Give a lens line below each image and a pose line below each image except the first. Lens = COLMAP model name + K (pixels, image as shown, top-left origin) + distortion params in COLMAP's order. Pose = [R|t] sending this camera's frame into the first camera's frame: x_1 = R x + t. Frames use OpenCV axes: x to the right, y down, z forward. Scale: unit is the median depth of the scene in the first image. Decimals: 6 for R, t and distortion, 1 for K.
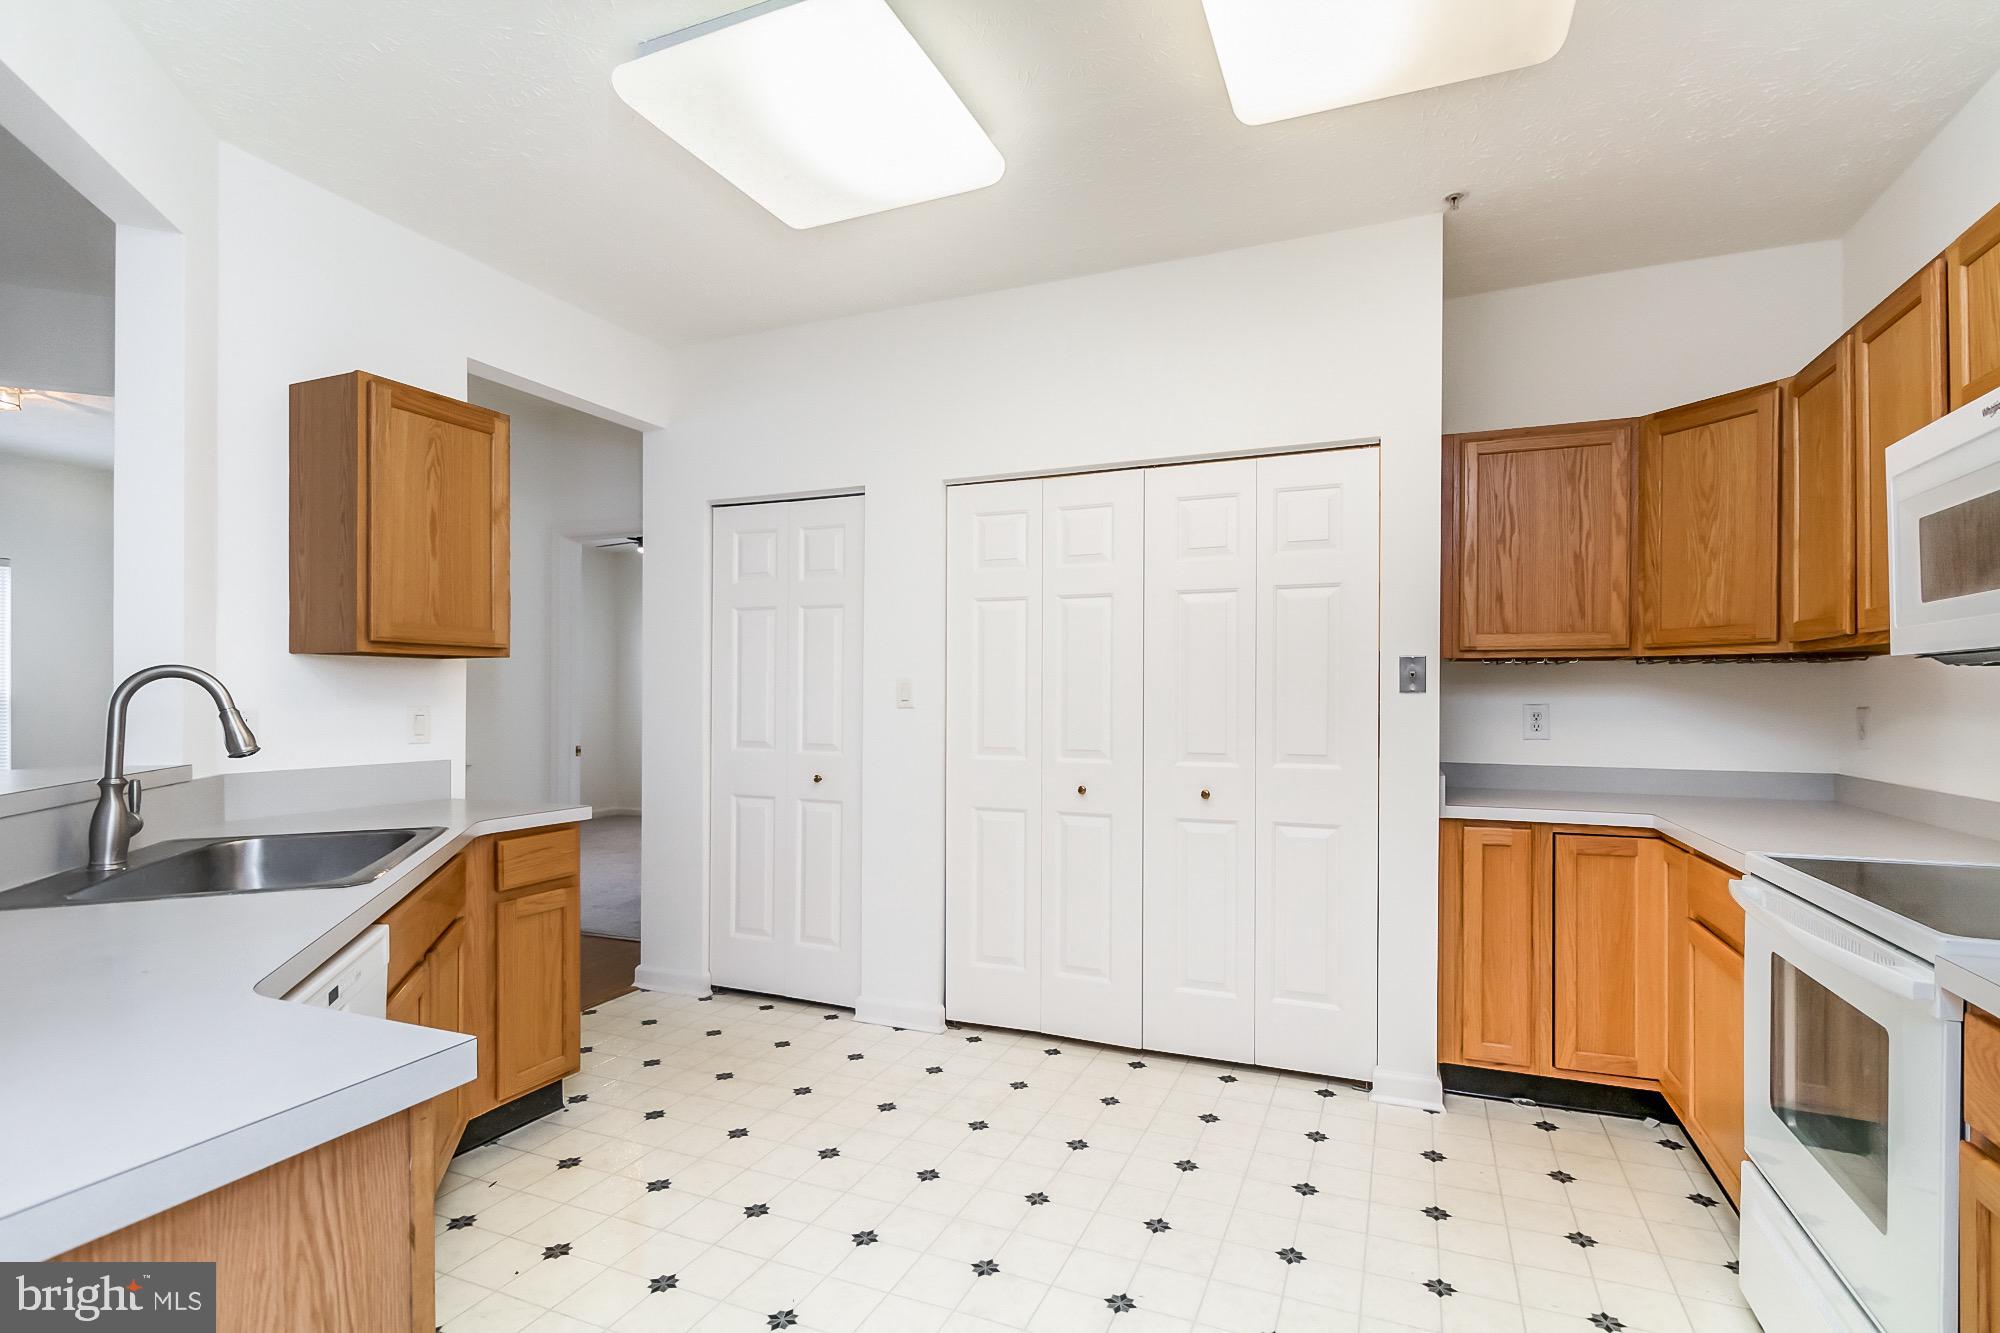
lens RADIAL K [[935.4, 0, 1017.9], [0, 935.4, 700.8], [0, 0, 1]] dist [0.000391, 0.000575]
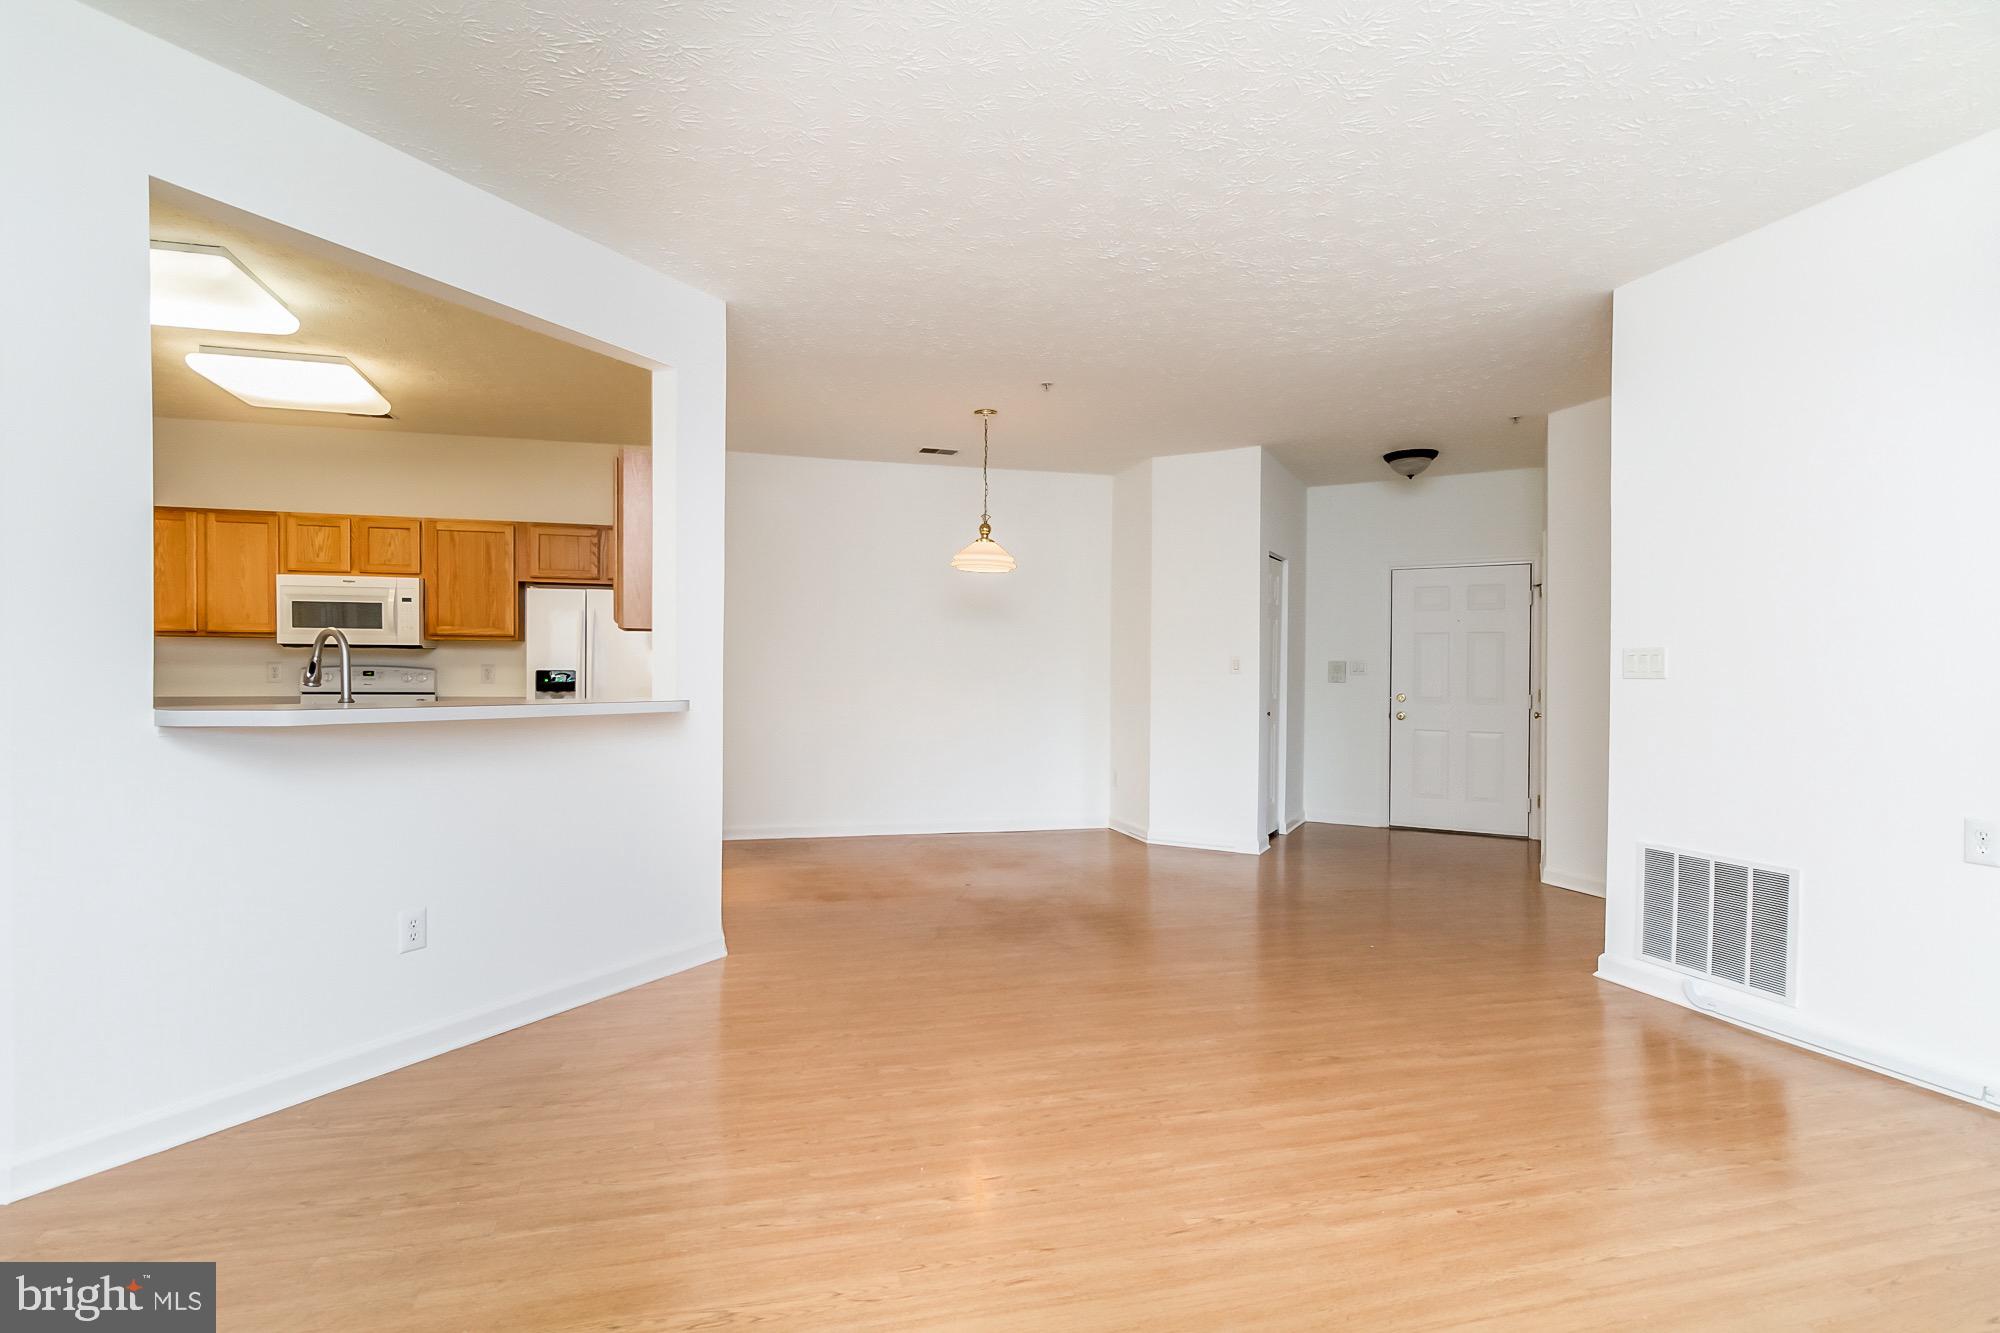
lens RADIAL K [[935.4, 0, 942.7], [0, 935.4, 685.8], [0, 0, 1]] dist [0.000391, 0.000575]
pose [[-0.605095, -0.016035, 0.795992, -1.793768], [-0.003113, 0.999837, 0.017775, 0.019096], [-0.796147, 0.008278, -0.605046, 0.714871]]
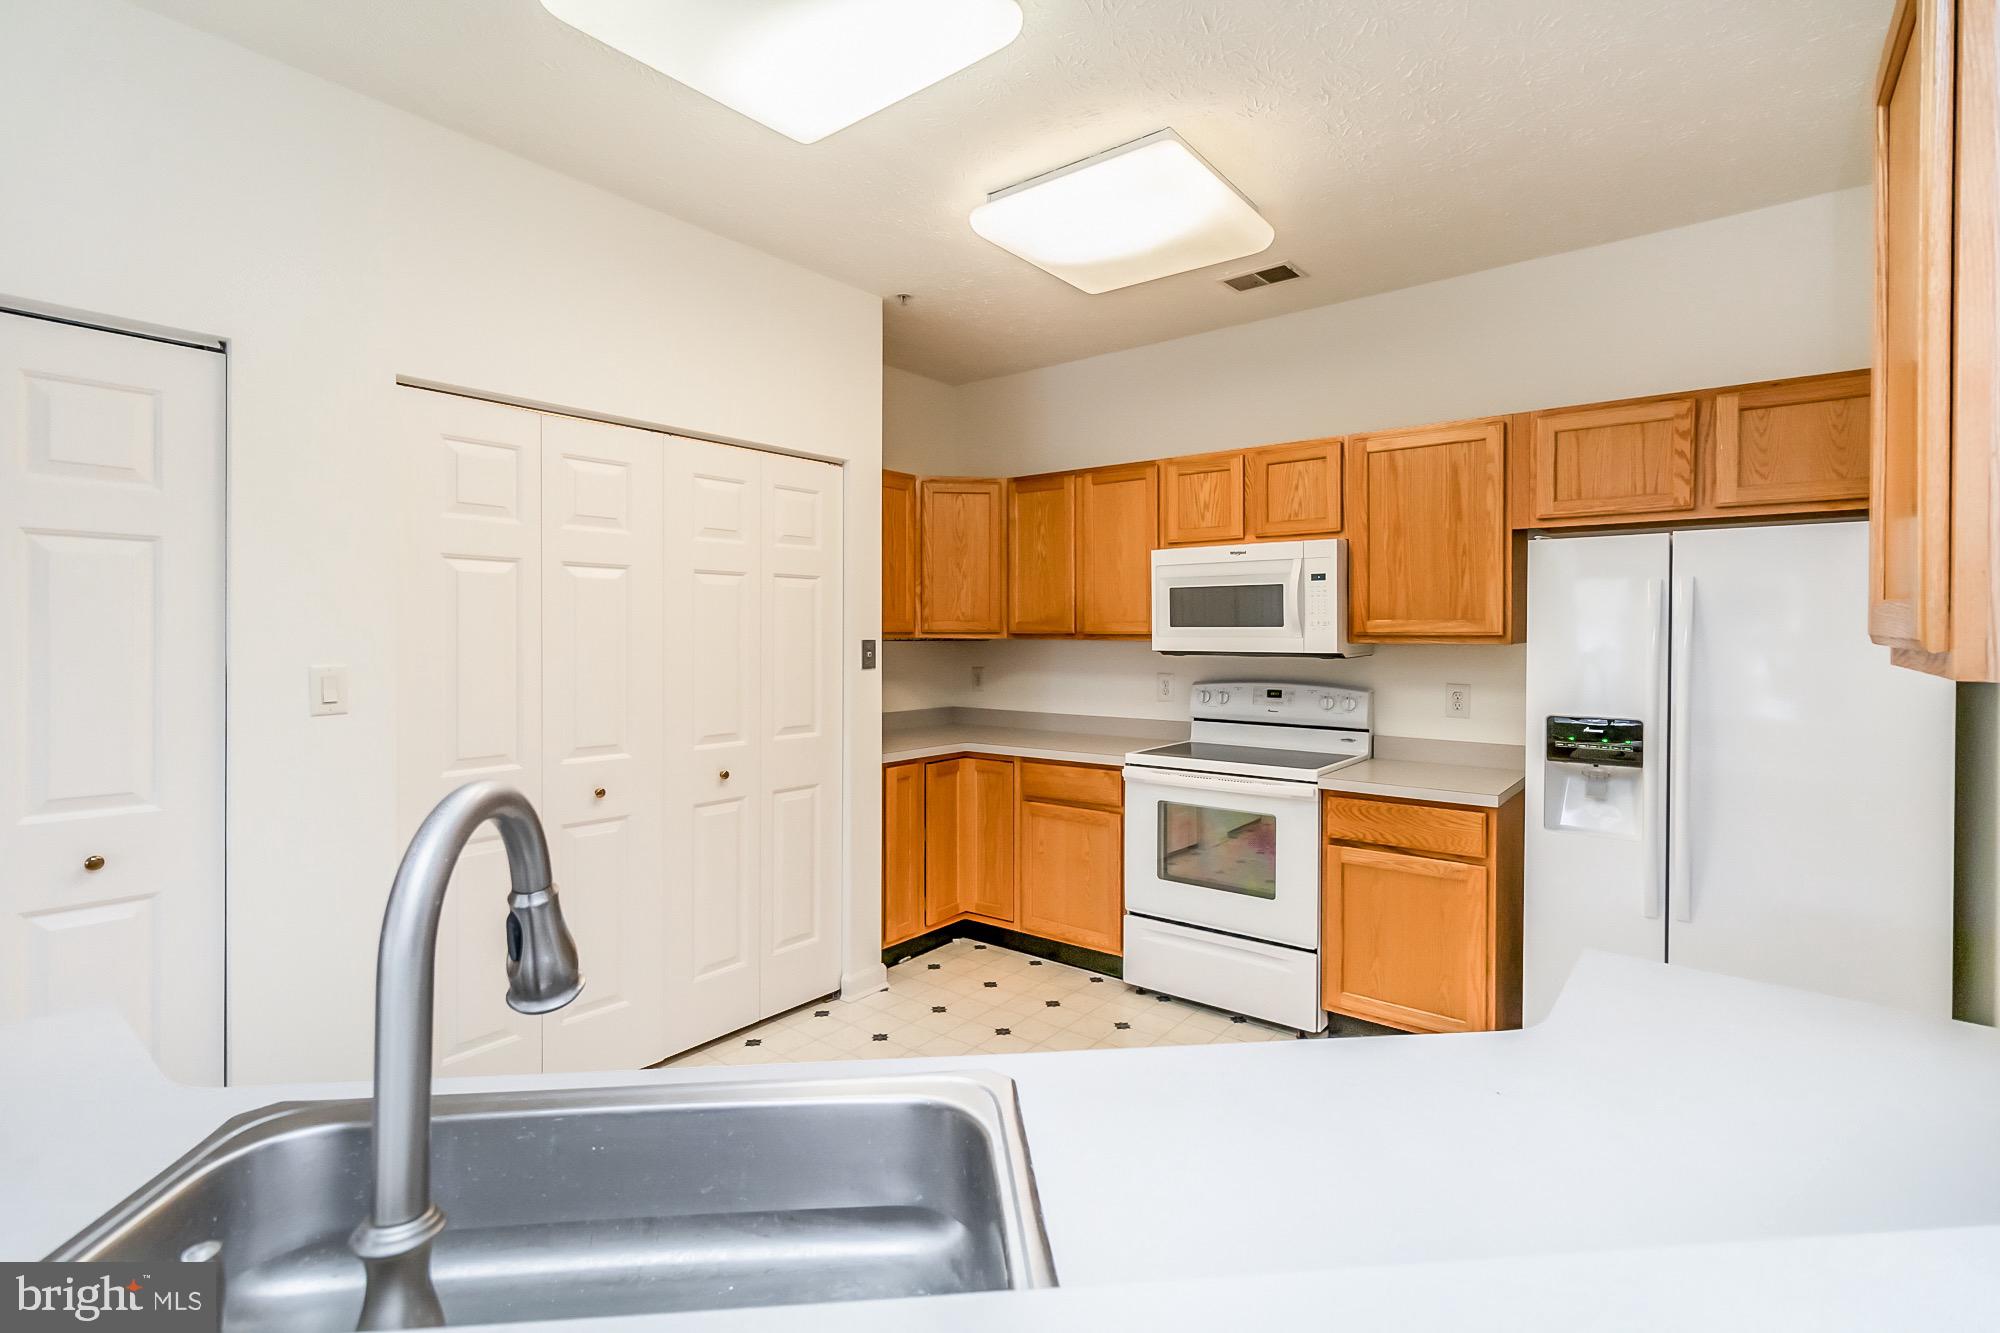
lens RADIAL K [[935.4, 0, 1021.8], [0, 935.4, 641.4], [0, 0, 1]] dist [0.000391, 0.000575]
pose [[0.265071, -0.010380, 0.964173, -0.745110], [0.002825, 0.999946, 0.009989, -0.057396], [-0.964225, 0.000076, 0.265086, 0.463245]]
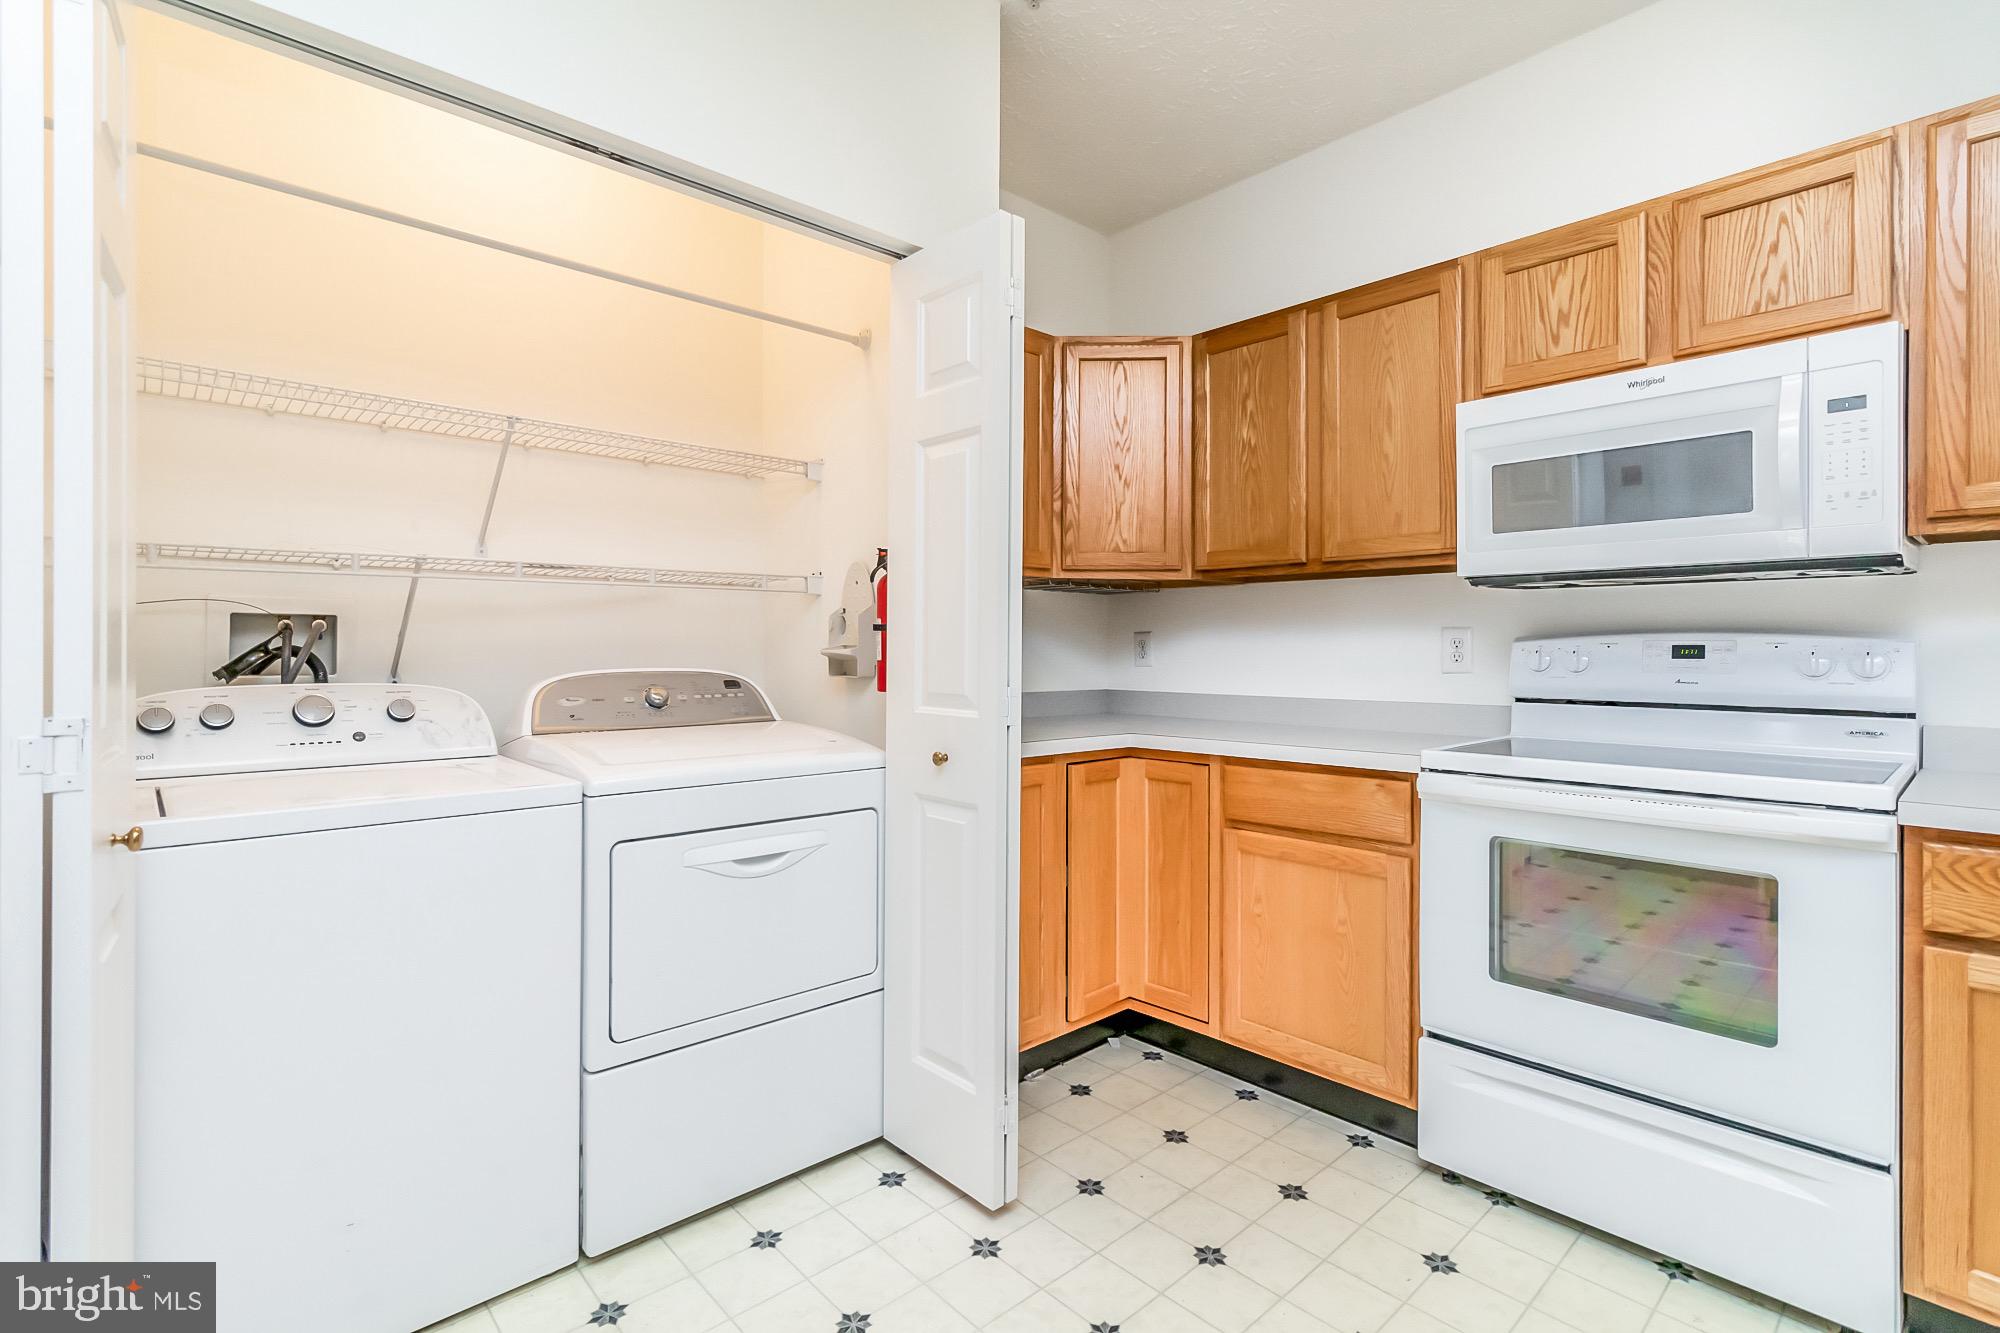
lens RADIAL K [[935.4, 0, 1017.8], [0, 935.4, 651.0], [0, 0, 1]] dist [0.000391, 0.000575]
pose [[0.406982, 0.000462, 0.913436, -0.264537], [0.000432, 1.000000, -0.000699, 0.032188], [-0.913436, 0.000679, 0.406982, 0.655843]]
